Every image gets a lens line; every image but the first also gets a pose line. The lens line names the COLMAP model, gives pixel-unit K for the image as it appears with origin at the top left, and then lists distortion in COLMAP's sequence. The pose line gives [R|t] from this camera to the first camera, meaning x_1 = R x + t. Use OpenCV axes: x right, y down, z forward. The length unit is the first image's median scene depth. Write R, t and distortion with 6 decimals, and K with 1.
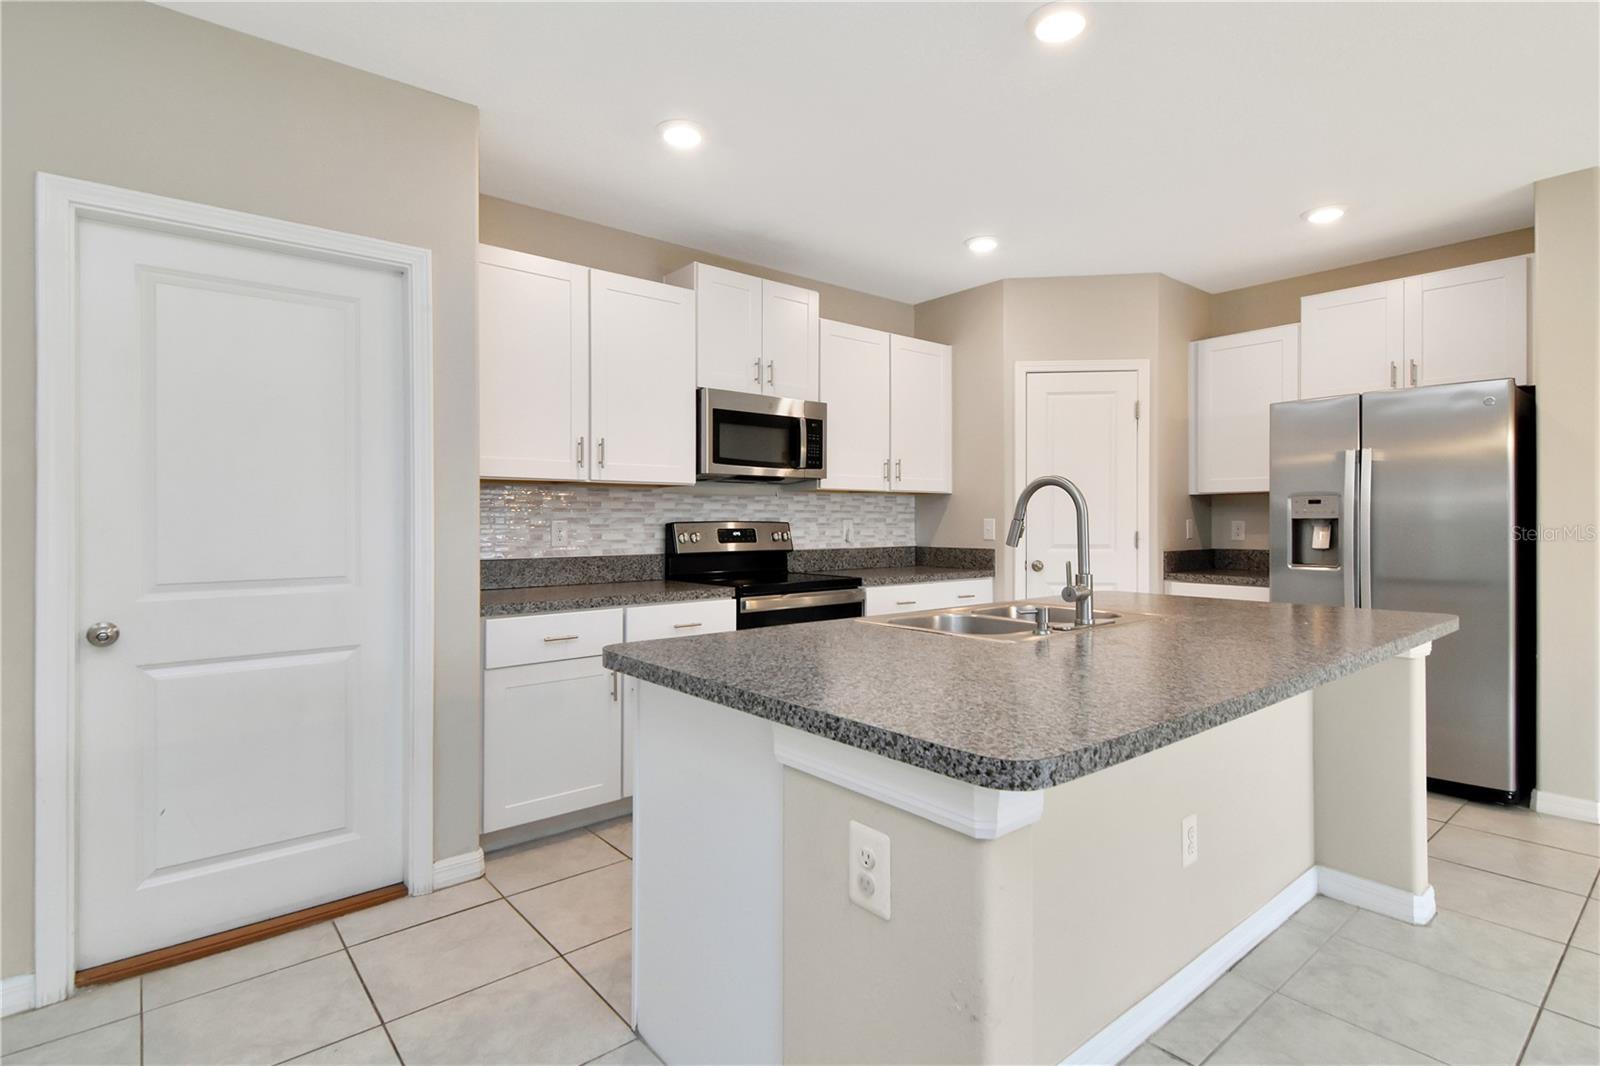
lens RADIAL K [[786.9, 0, 785.2], [0, 786.9, 522.3], [0, 0, 1]] dist [-0.013061, -0.000330]
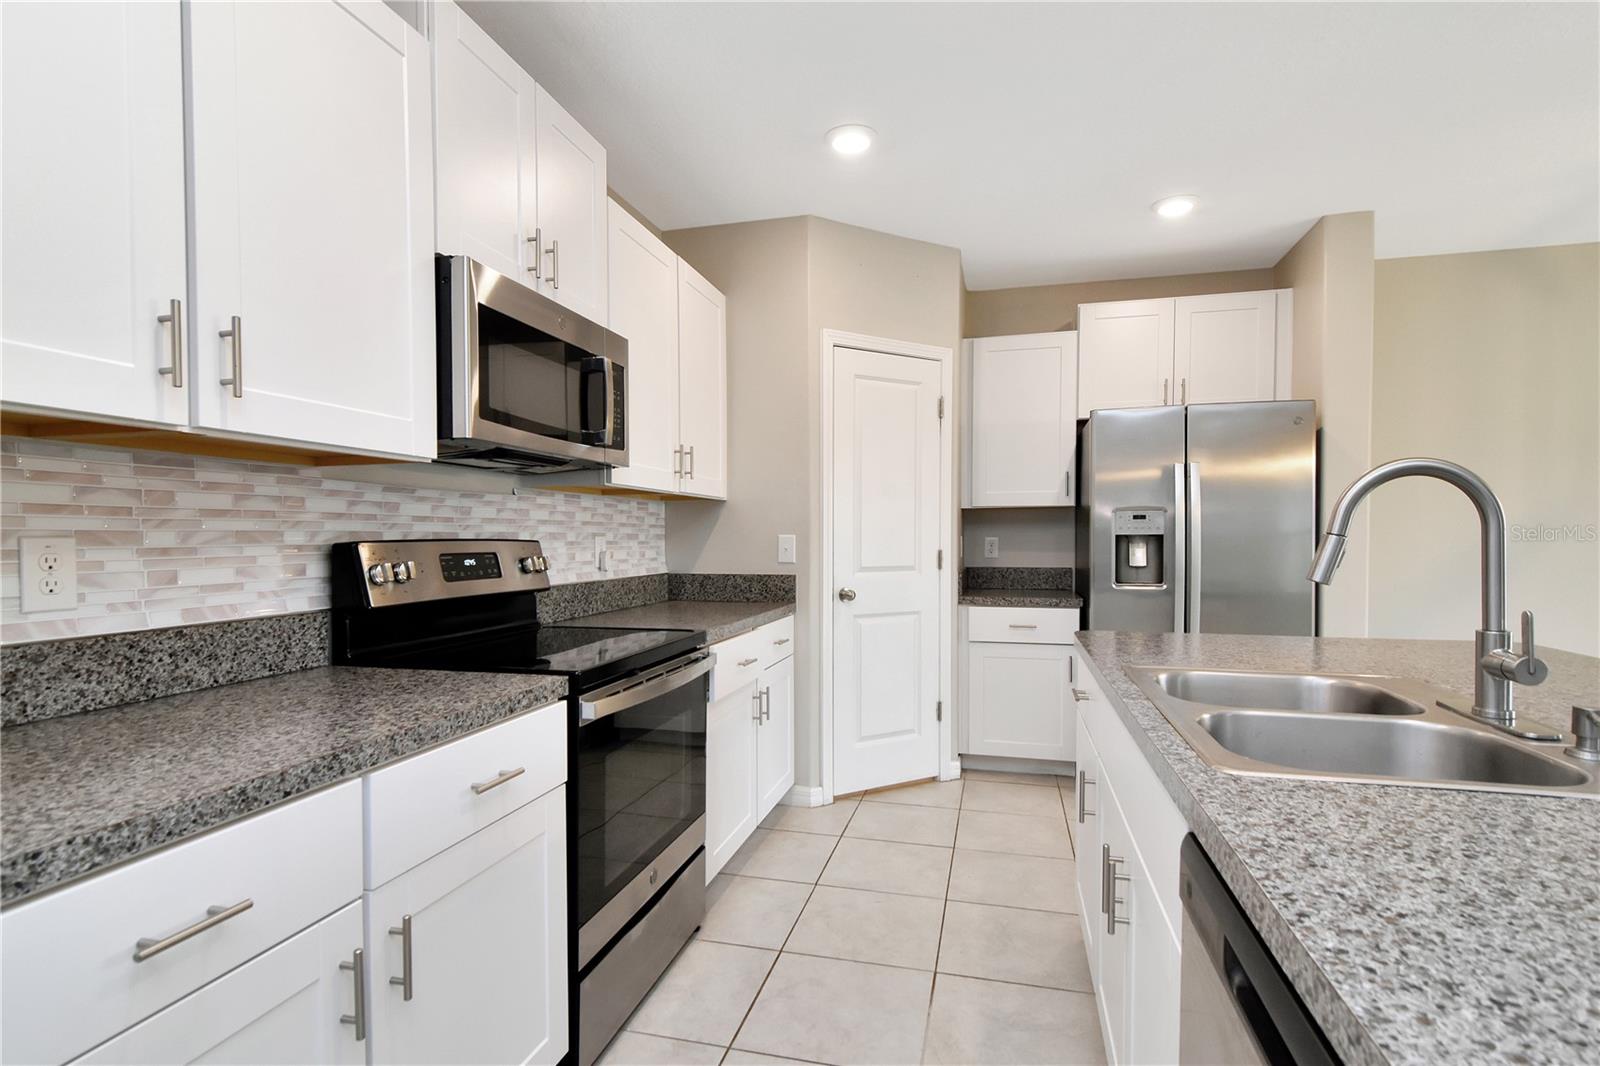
lens RADIAL K [[786.9, 0, 813.3], [0, 786.9, 554.9], [0, 0, 1]] dist [-0.013061, -0.000330]
pose [[0.799174, -0.014461, 0.600926, -0.211025], [0.001695, 0.999761, 0.021804, -0.001782], [-0.601098, -0.016407, 0.799007, 0.479526]]
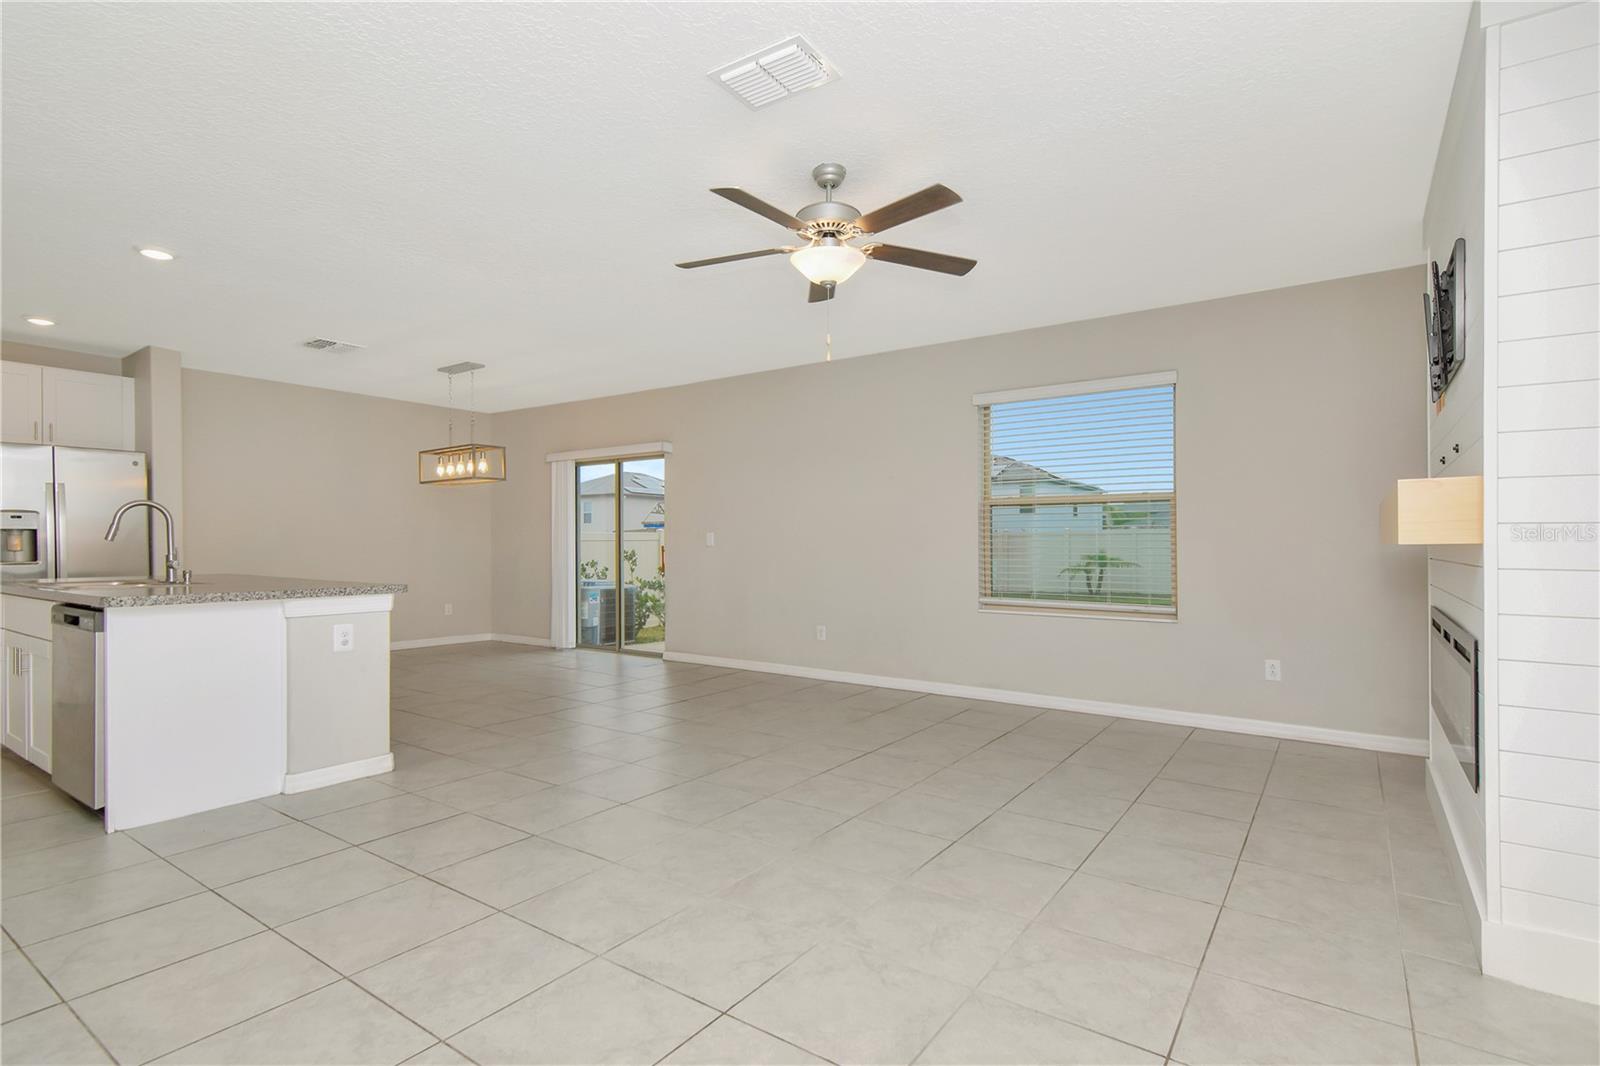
lens RADIAL K [[786.9, 0, 817.6], [0, 786.9, 554.1], [0, 0, 1]] dist [-0.013061, -0.000330]
pose [[-0.294533, -0.013732, 0.955543, -1.078433], [0.001704, 0.999888, 0.014894, 0.022237], [-0.955640, 0.006015, -0.294476, 0.038614]]
